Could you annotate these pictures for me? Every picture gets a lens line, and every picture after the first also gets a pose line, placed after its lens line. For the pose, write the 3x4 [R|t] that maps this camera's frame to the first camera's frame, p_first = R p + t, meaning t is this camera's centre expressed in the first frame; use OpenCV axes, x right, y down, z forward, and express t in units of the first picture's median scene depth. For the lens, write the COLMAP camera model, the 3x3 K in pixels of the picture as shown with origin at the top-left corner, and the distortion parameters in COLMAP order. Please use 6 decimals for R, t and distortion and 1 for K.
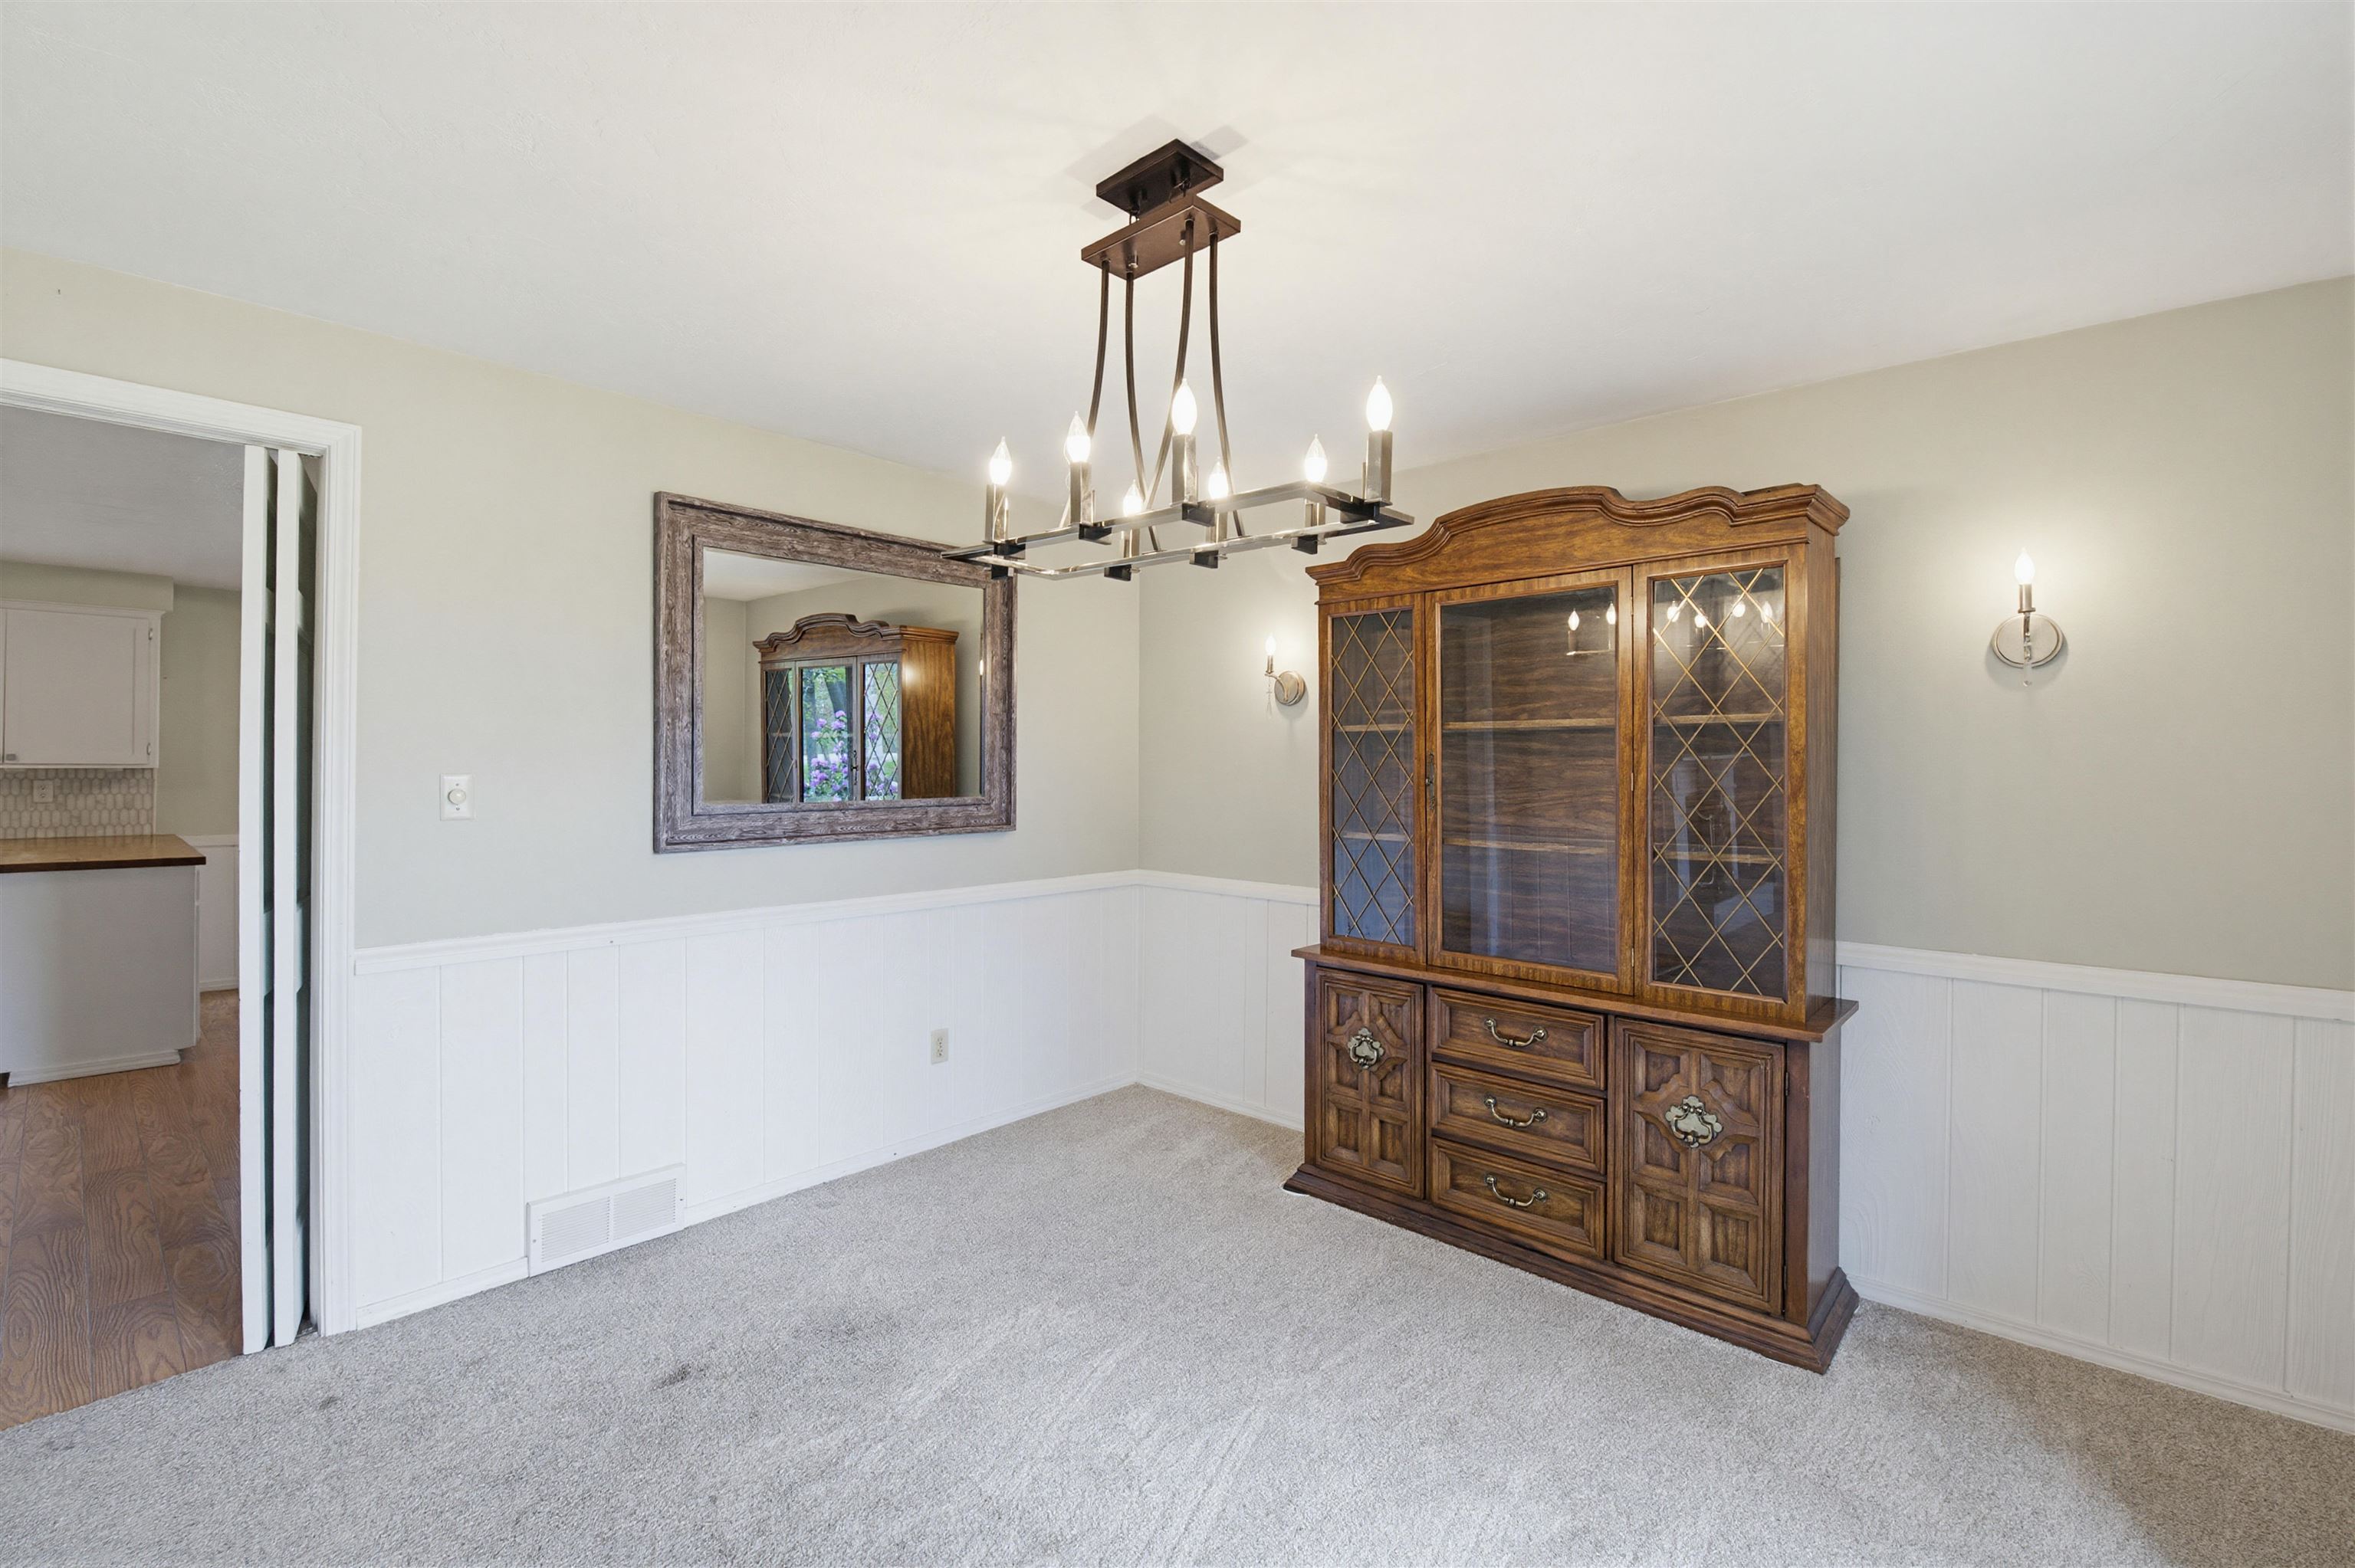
lens RADIAL K [[1020.0, 0, 1165.7], [0, 1020.0, 767.1], [0, 0, 1]] dist [-0.011624, -0.004182]
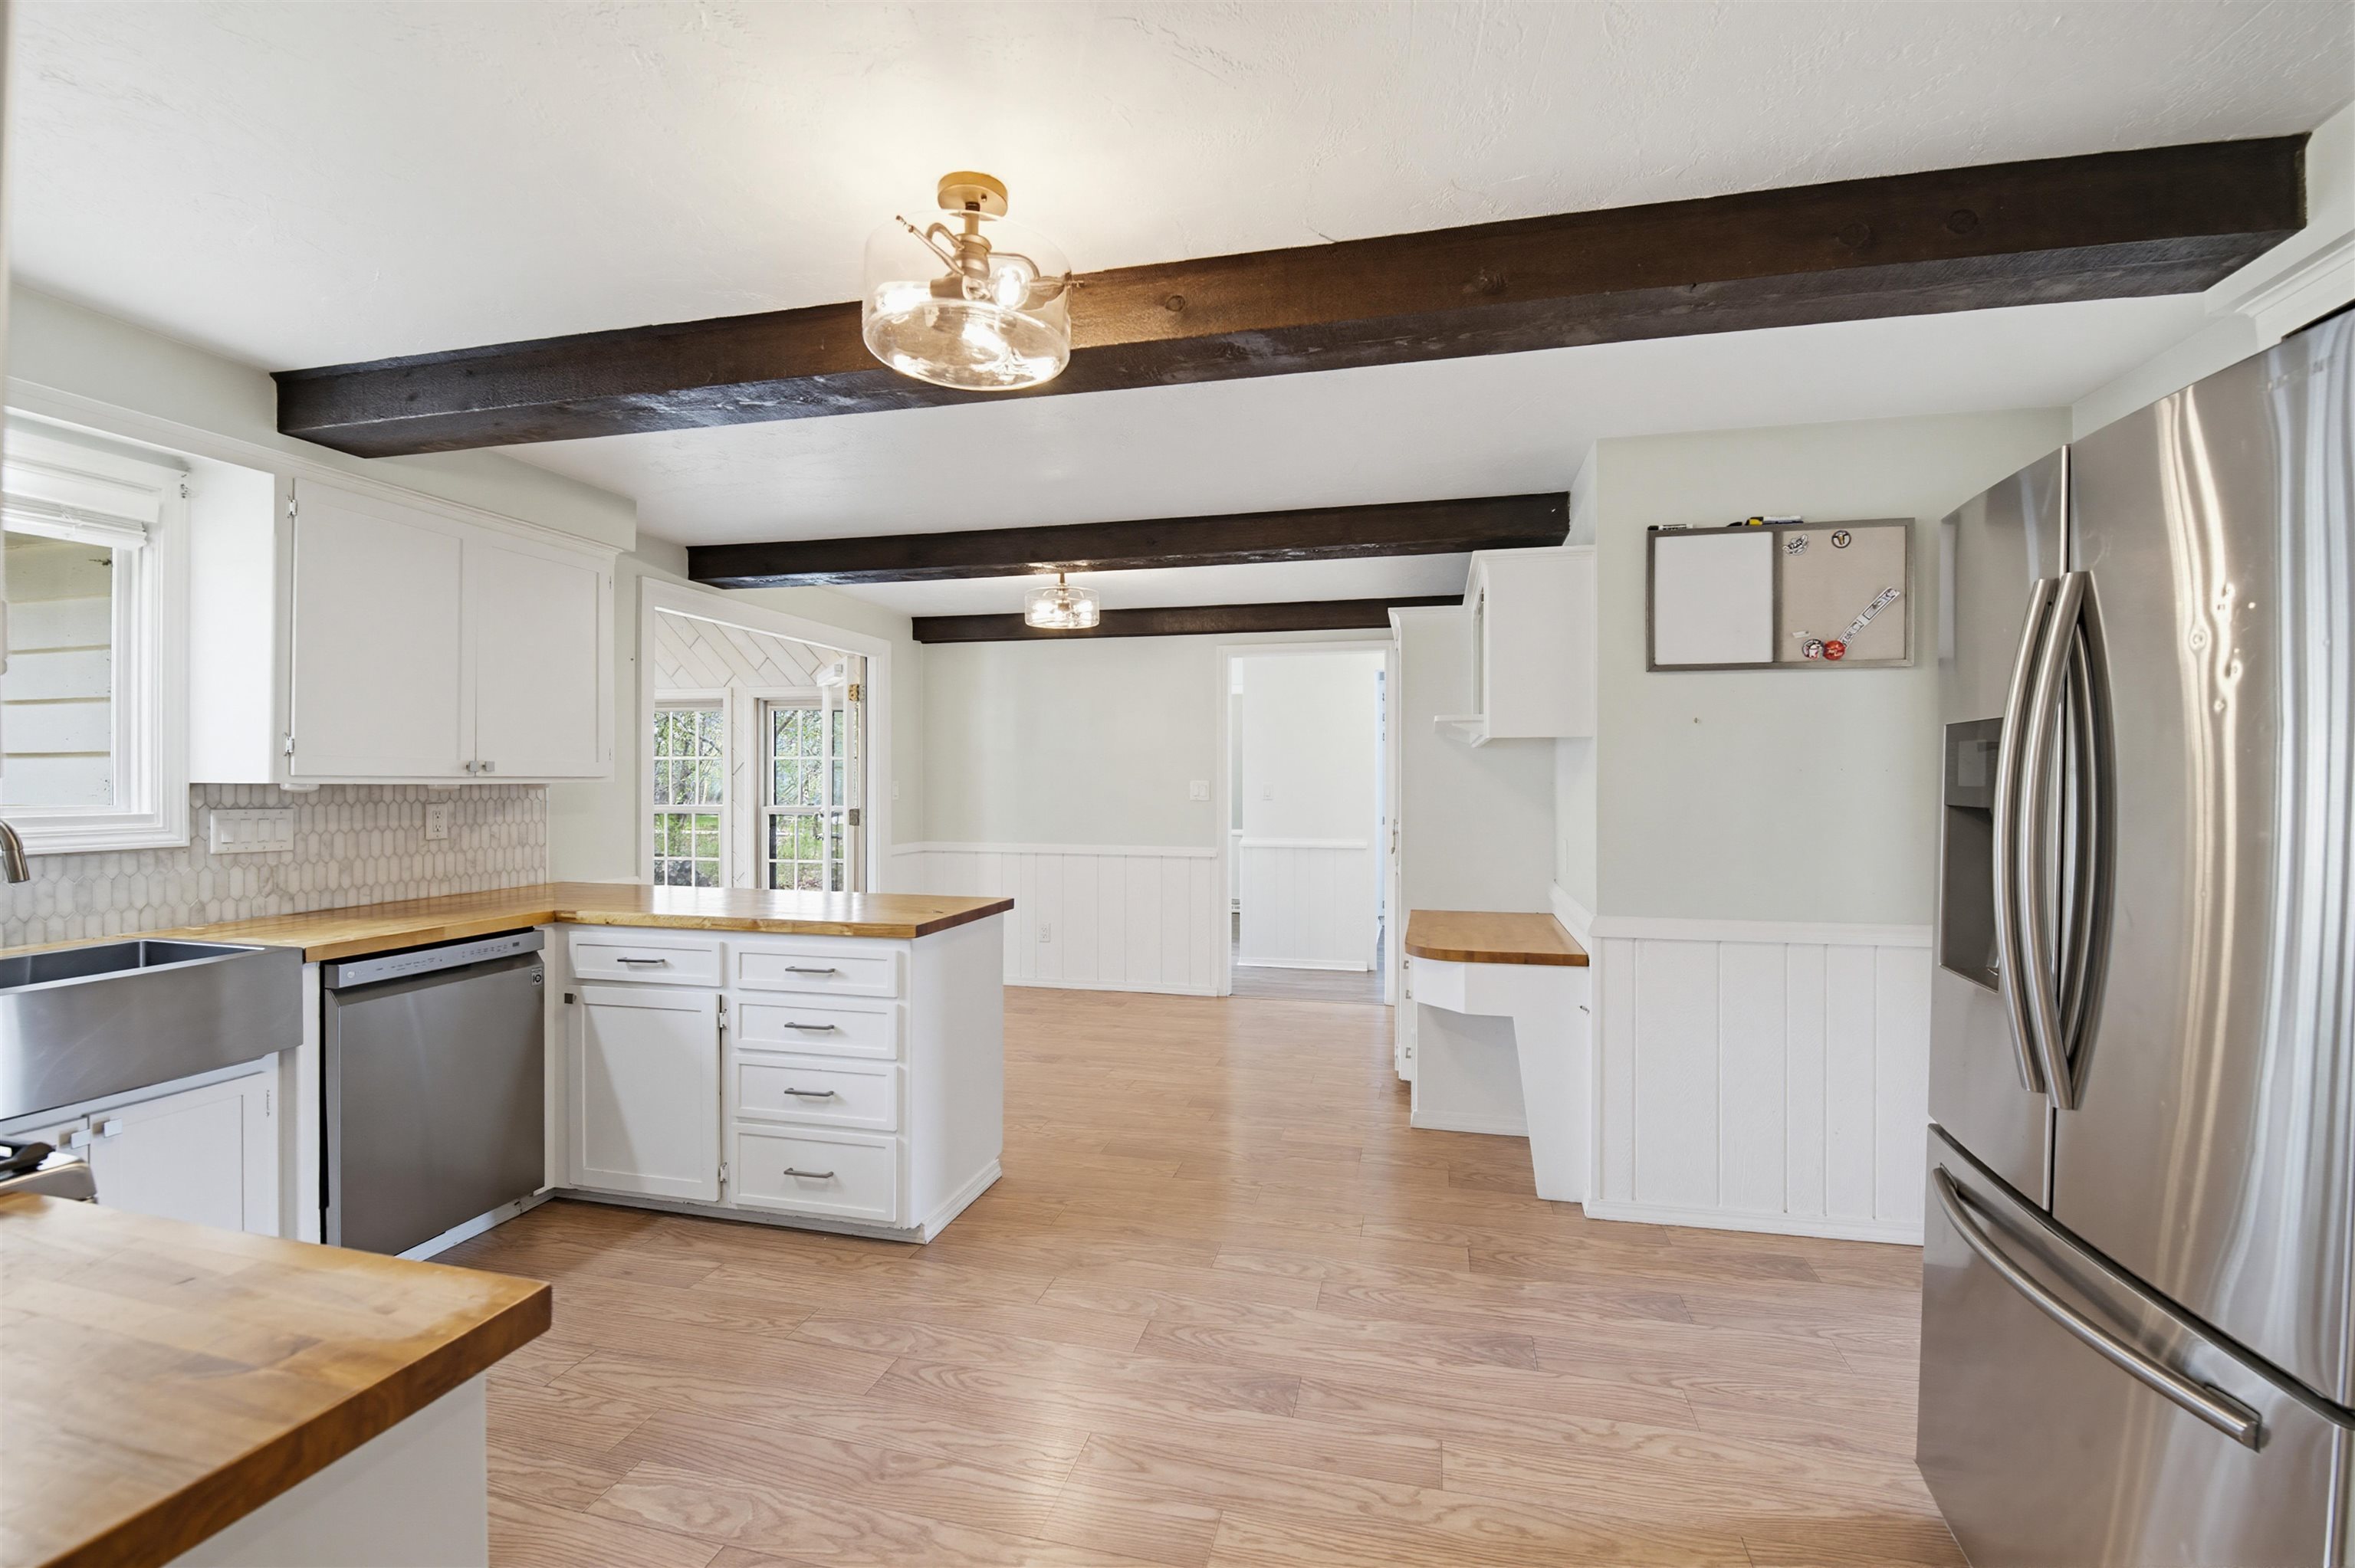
lens RADIAL K [[1020.0, 0, 1183.1], [0, 1020.0, 783.9], [0, 0, 1]] dist [-0.011624, -0.004182]
pose [[0.873752, -0.000668, 0.486372, -1.005977], [-0.004285, 0.999950, 0.009071, -0.006408], [-0.486353, -0.010009, 0.873705, 0.221807]]
